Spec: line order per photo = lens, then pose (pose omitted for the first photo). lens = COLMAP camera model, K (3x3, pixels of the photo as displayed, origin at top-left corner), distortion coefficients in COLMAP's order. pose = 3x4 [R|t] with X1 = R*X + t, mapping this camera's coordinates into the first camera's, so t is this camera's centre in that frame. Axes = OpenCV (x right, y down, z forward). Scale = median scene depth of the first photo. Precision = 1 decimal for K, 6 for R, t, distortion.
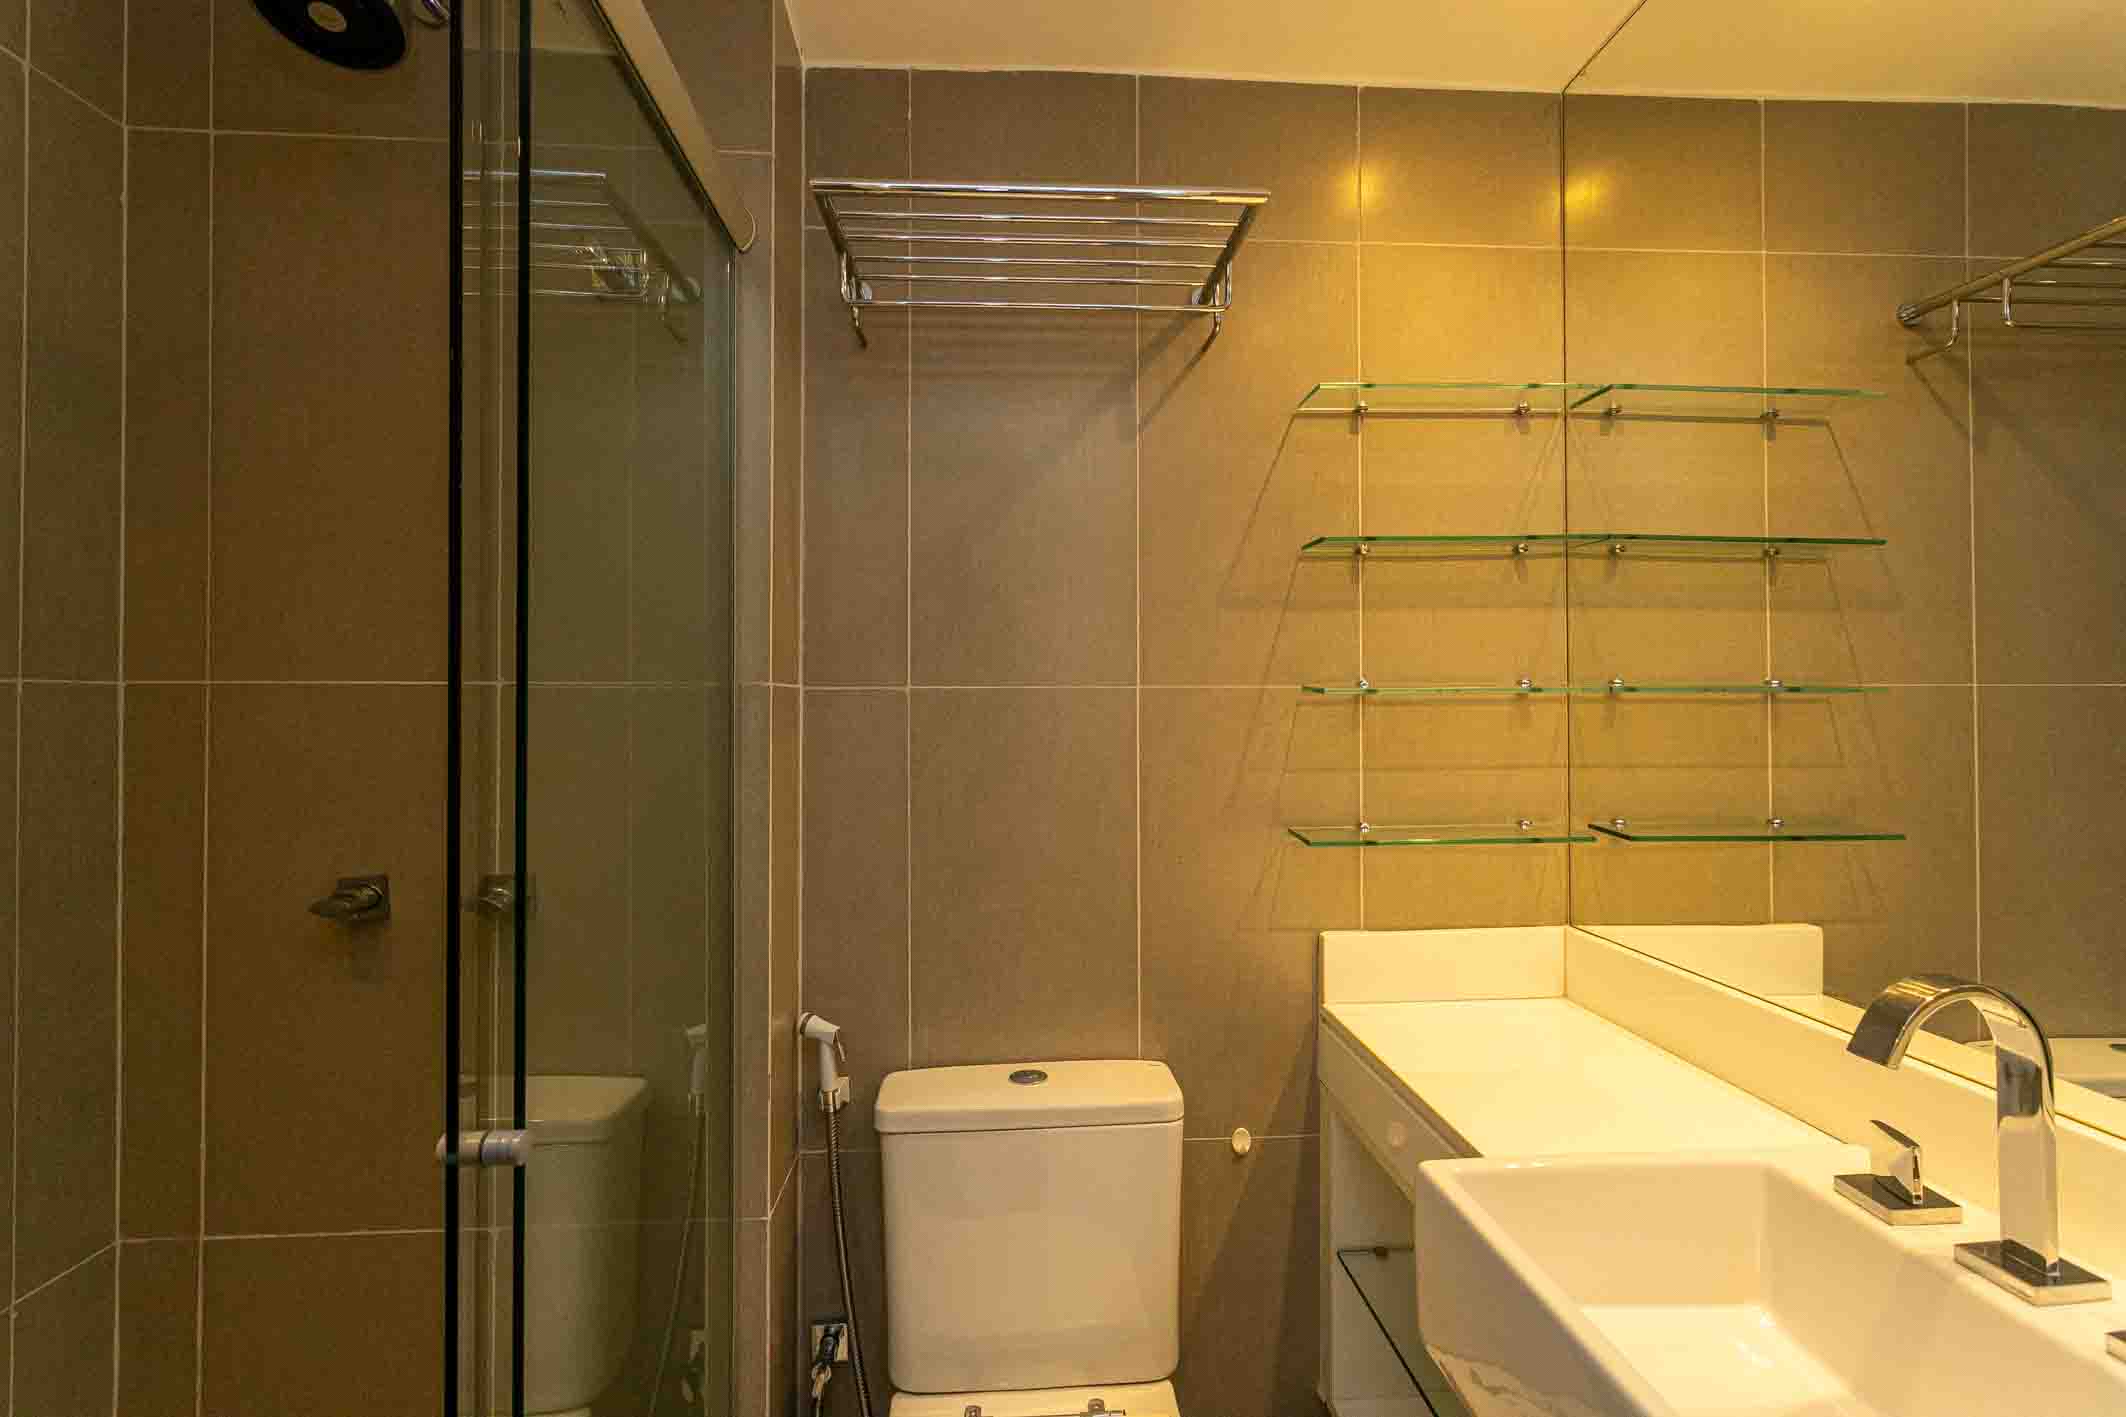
lens RADIAL K [[1024.8, 0, 1071.0], [0, 1024.8, 699.1], [0, 0, 1]] dist [0.000530, 0.000500]
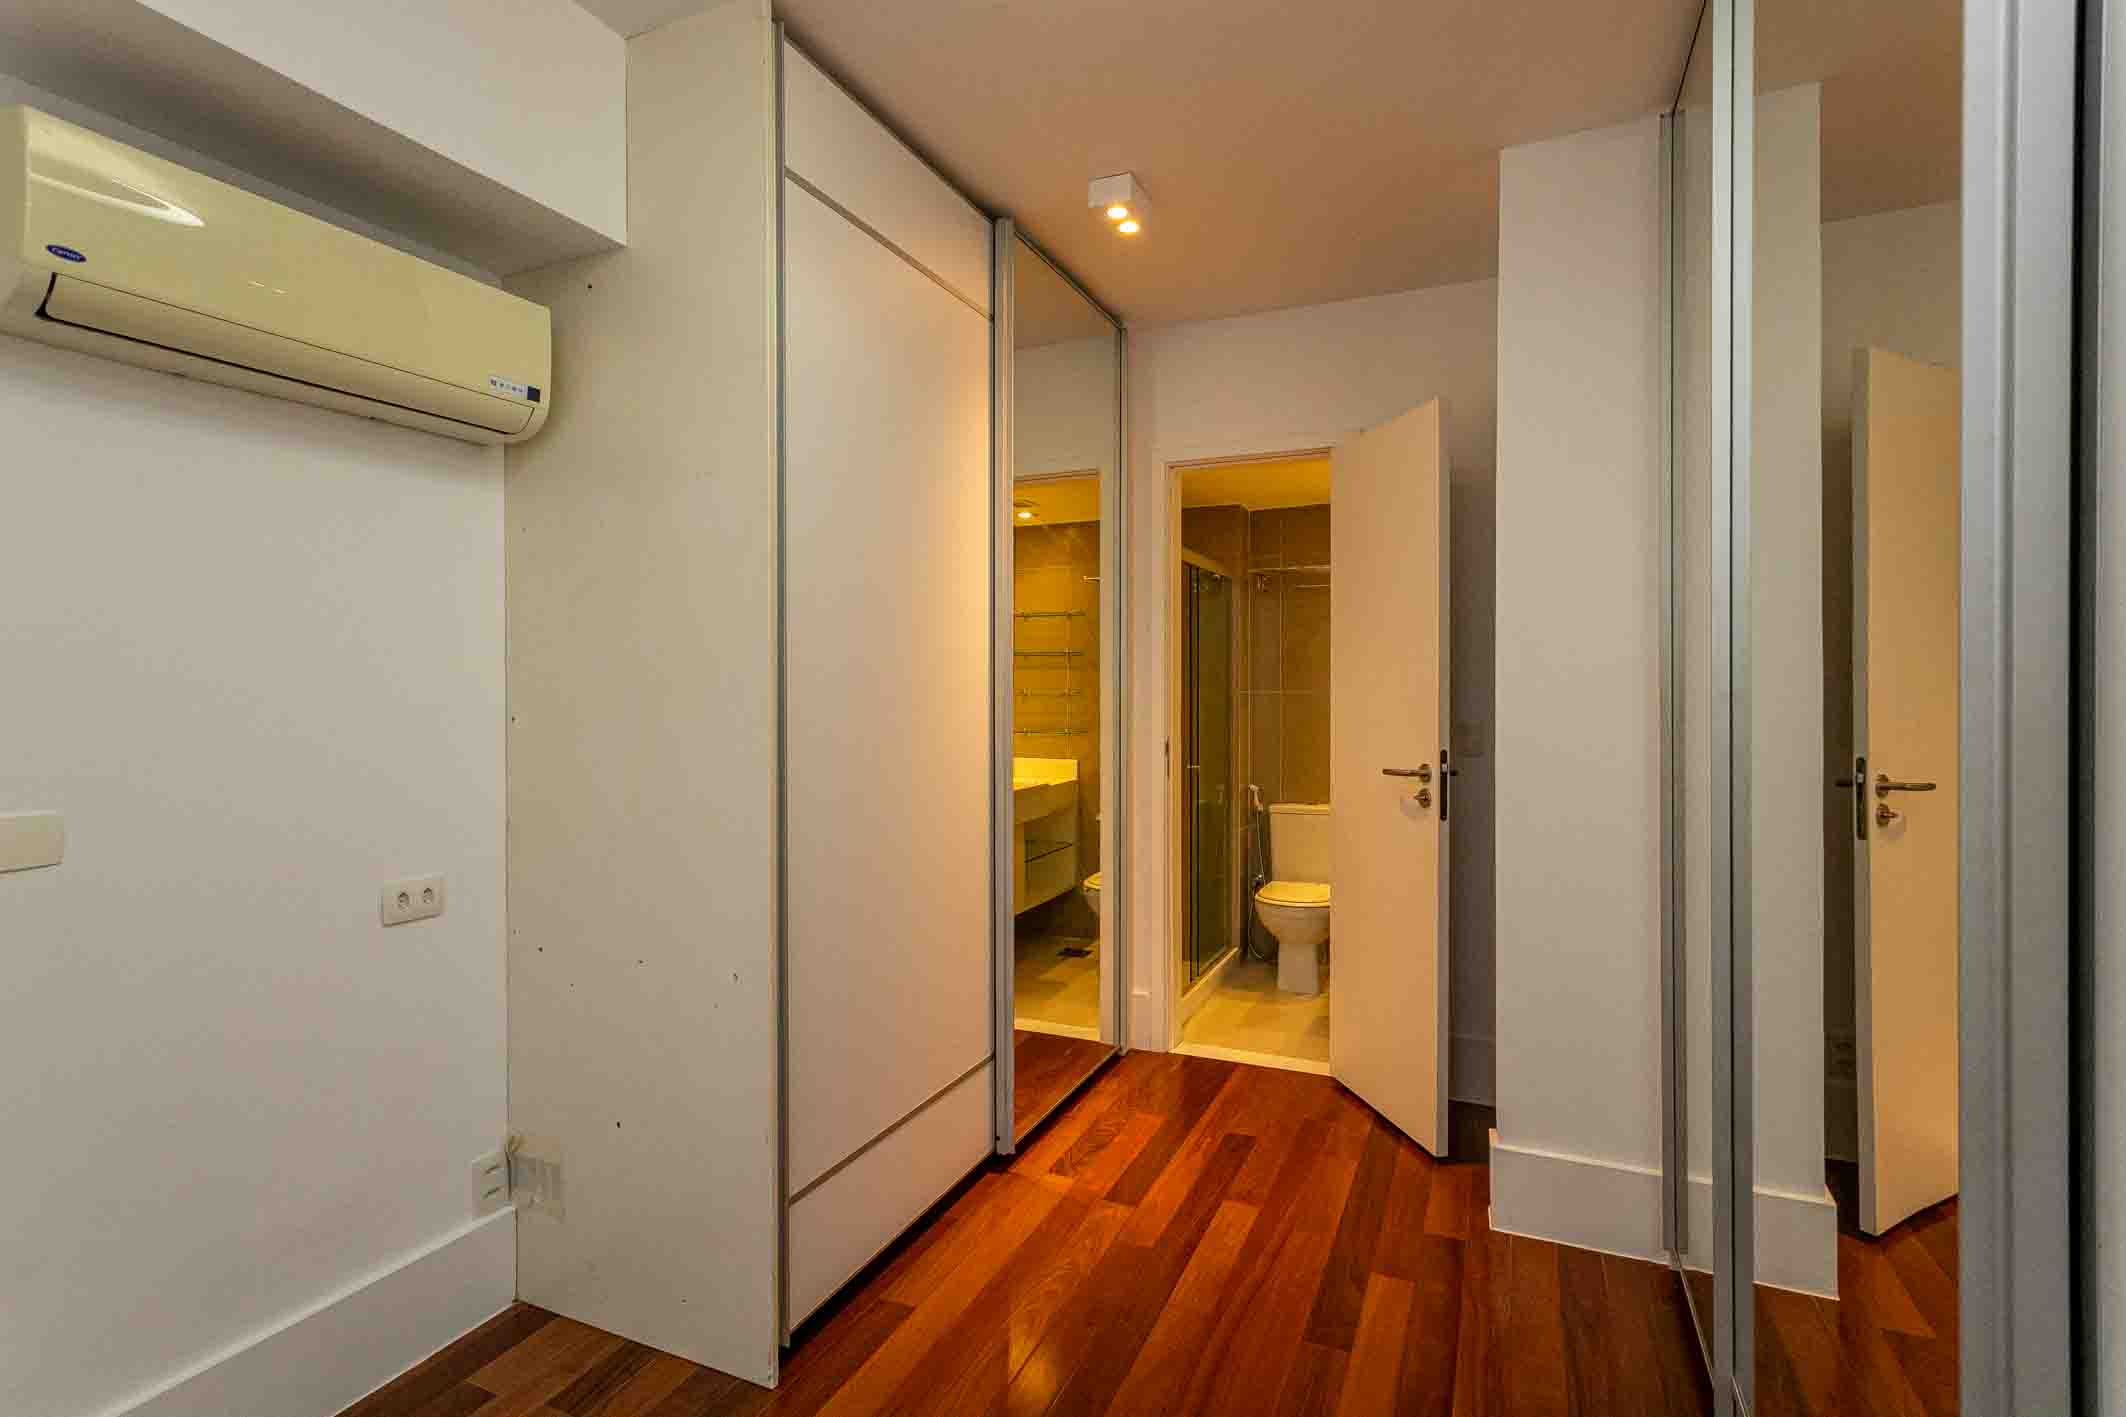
lens RADIAL K [[1024.8, 0, 1071.0], [0, 1024.8, 699.1], [0, 0, 1]] dist [0.000530, 0.000500]
pose [[0.878131, 0.004311, -0.478401, 0.869598], [0.004513, 0.999840, 0.017295, -0.051960], [0.478399, -0.017346, 0.877971, -2.345785]]
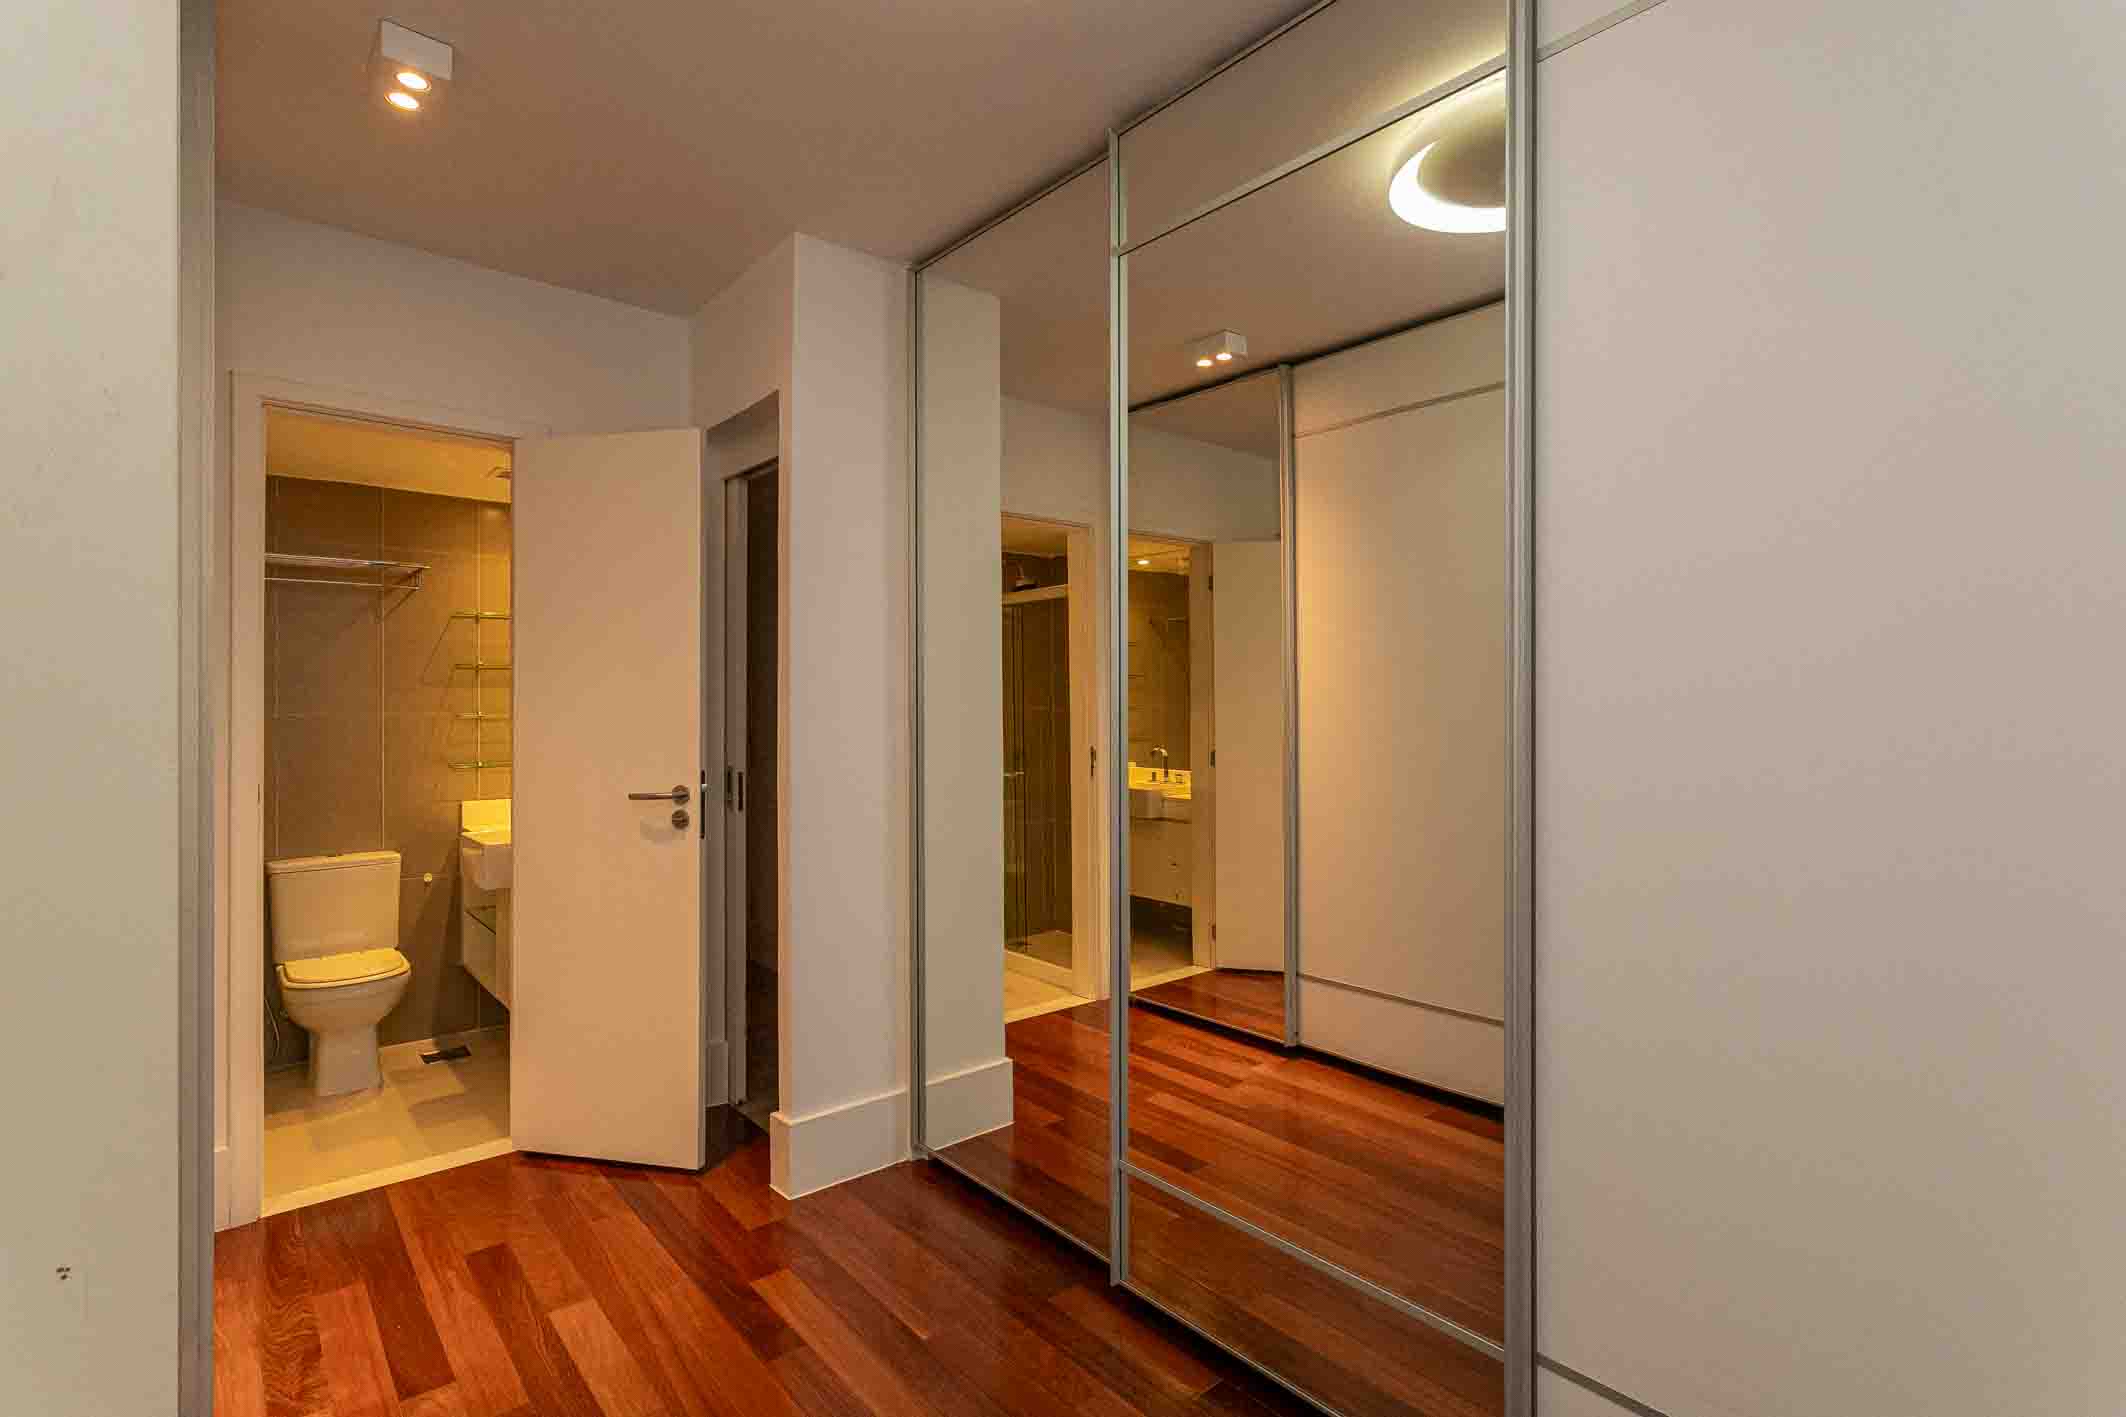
lens RADIAL K [[1043.6, 0, 1070.0], [0, 1043.6, 713.3], [0, 0, 1]] dist [0.014107, 0.000070]
pose [[0.792992, -0.000960, 0.609232, -0.191574], [-0.005840, 0.999941, 0.009177, -0.053755], [-0.609205, -0.010836, 0.792939, -2.363776]]
